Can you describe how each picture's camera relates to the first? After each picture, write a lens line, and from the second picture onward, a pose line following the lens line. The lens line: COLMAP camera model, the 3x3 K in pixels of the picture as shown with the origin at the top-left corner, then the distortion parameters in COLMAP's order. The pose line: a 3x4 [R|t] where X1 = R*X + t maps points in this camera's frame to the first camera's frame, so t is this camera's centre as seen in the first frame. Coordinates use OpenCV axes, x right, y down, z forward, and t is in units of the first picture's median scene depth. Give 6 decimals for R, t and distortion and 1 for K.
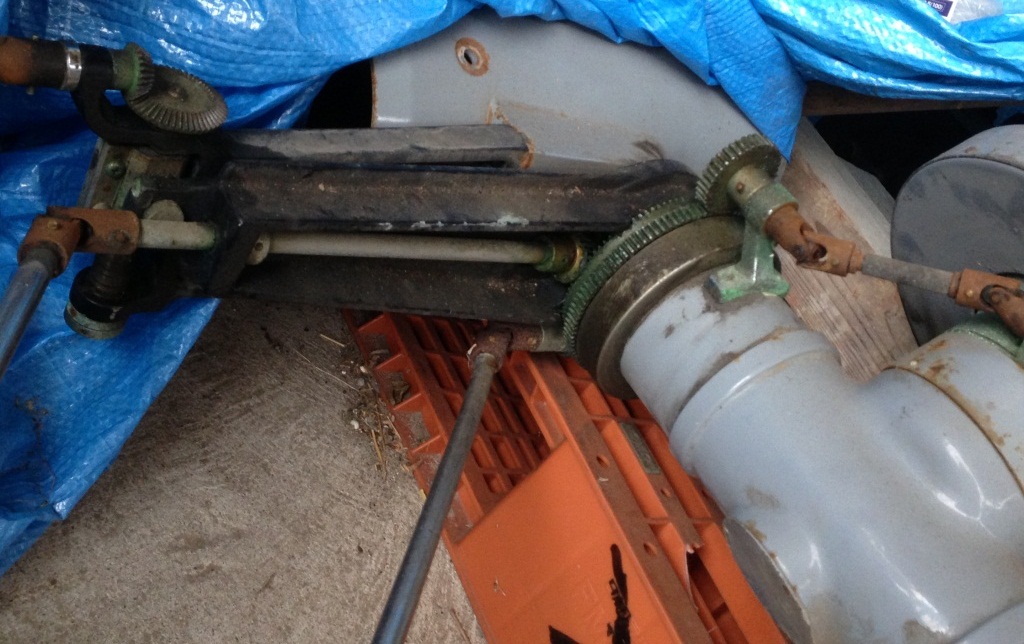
lens RADIAL K [[941.6, 0, 512.3], [0, 941.6, 318.3], [0, 0, 1]] dist [0.024397, 0.000000]
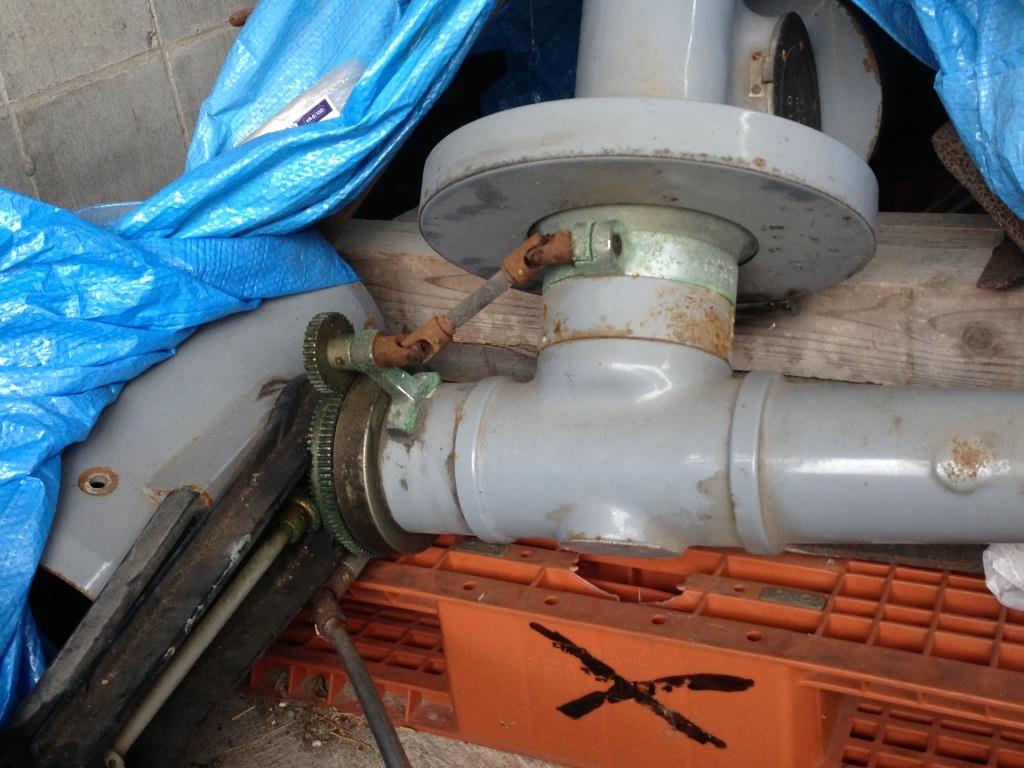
lens RADIAL K [[988.5, 0, 515.2], [0, 988.5, 386.4], [0, 0, 1]] dist [0.052885, 0.000000]
pose [[0.582947, -0.807693, 0.088345, 0.229028], [0.805007, 0.588882, 0.071985, -0.034136], [-0.110167, 0.029155, 0.993485, -0.217205]]
